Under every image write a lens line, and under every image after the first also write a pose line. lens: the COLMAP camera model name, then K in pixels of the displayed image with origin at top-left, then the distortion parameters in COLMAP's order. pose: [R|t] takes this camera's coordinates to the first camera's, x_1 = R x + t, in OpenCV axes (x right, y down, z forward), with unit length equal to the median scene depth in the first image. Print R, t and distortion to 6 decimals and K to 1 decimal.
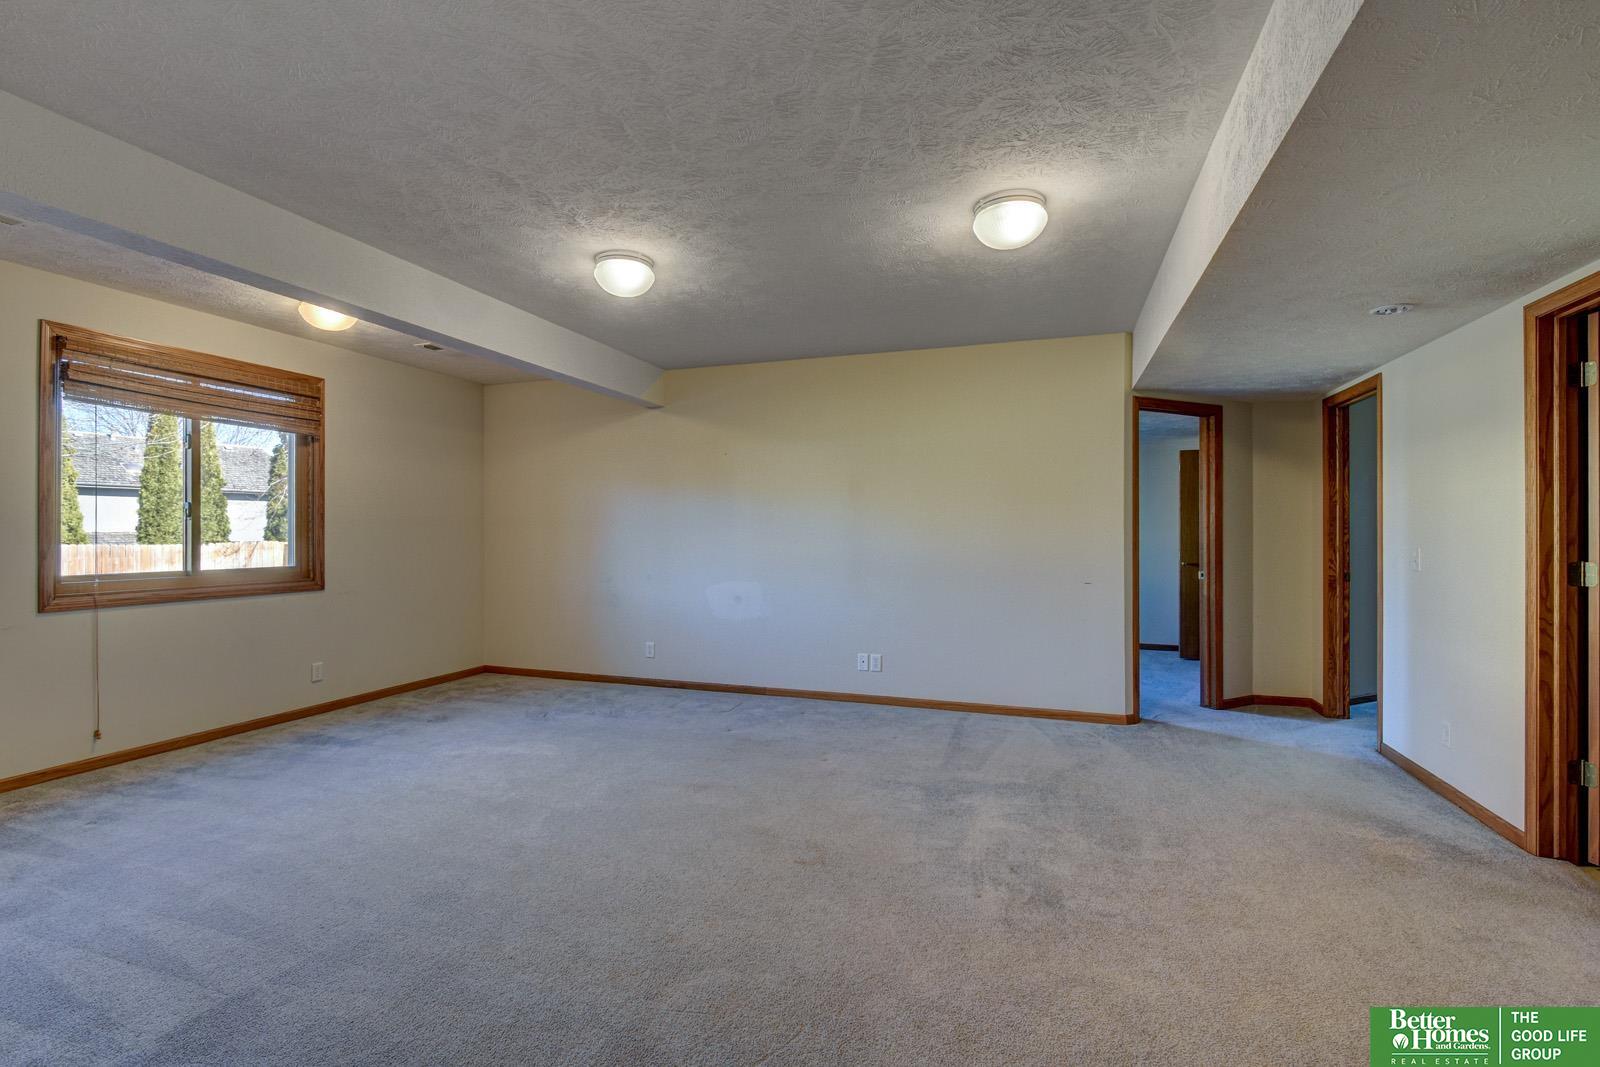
lens RADIAL K [[713.4, 0, 809.3], [0, 713.4, 548.9], [0, 0, 1]] dist [0.000236, -0.000016]
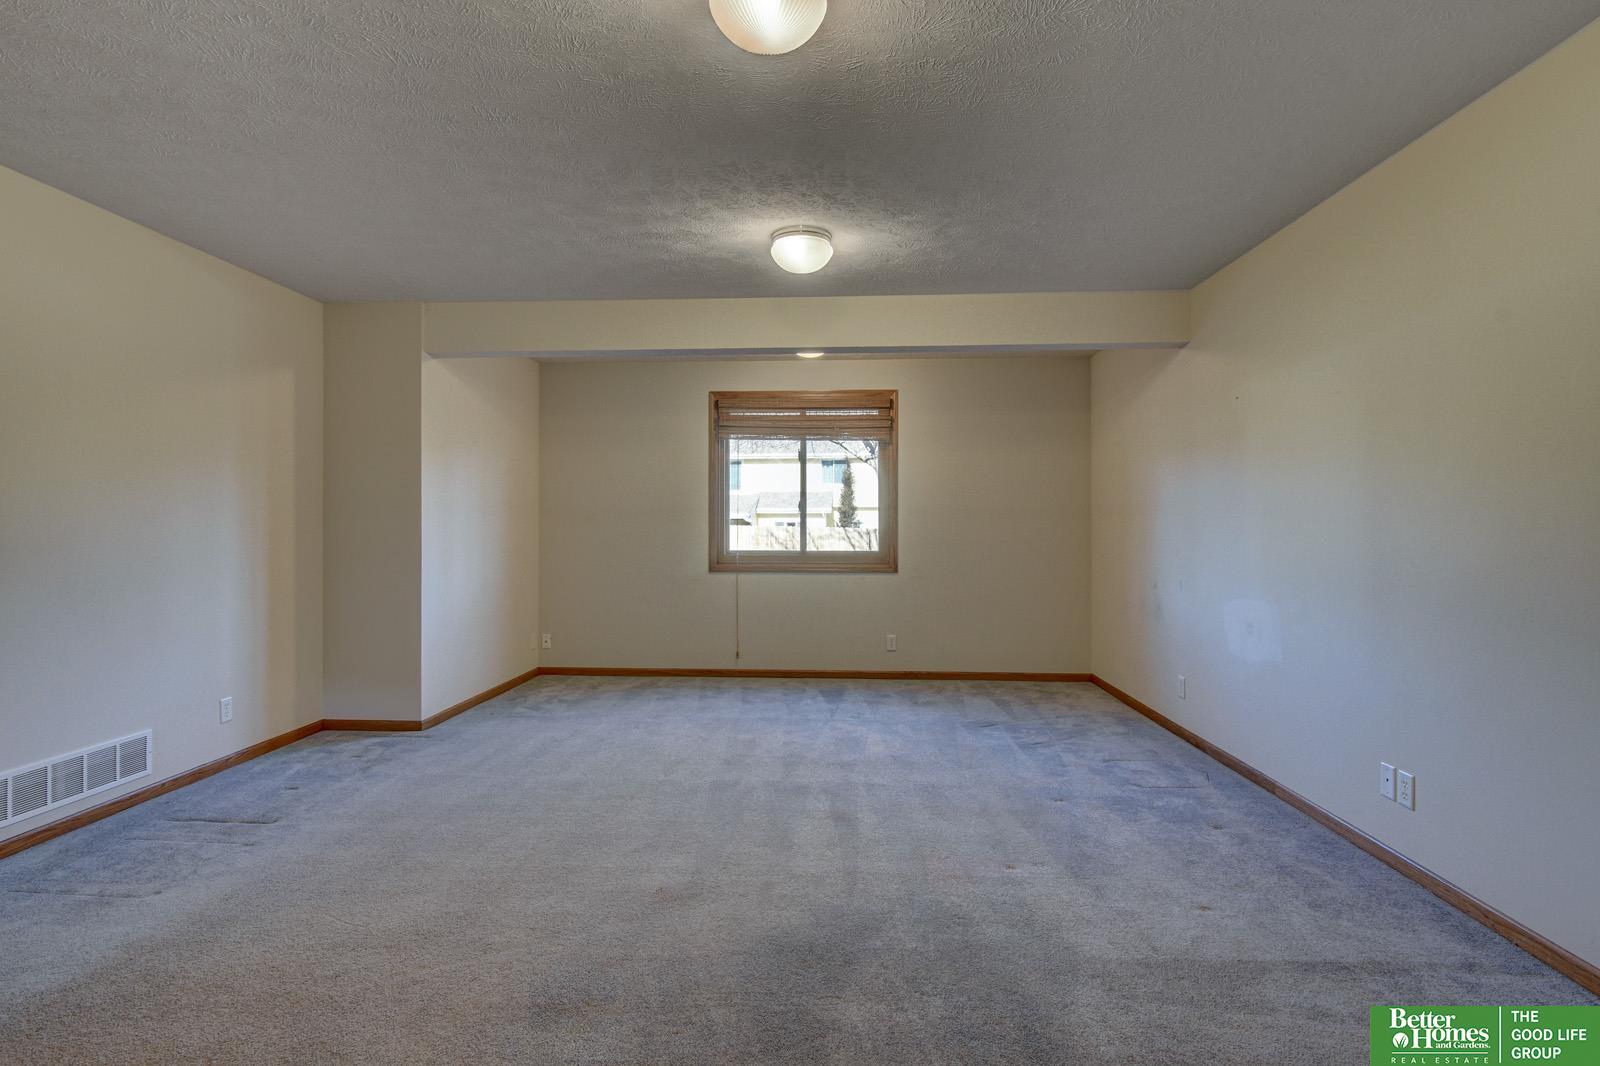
lens RADIAL K [[825.6, 0, 796.0], [0, 825.6, 532.4], [0, 0, 1]] dist [0.001085, -0.000104]
pose [[0.263685, 0.005181, -0.964595, 0.627187], [-0.024179, 0.999707, -0.001240, -0.002763], [0.964306, 0.023650, 0.263733, 0.547241]]
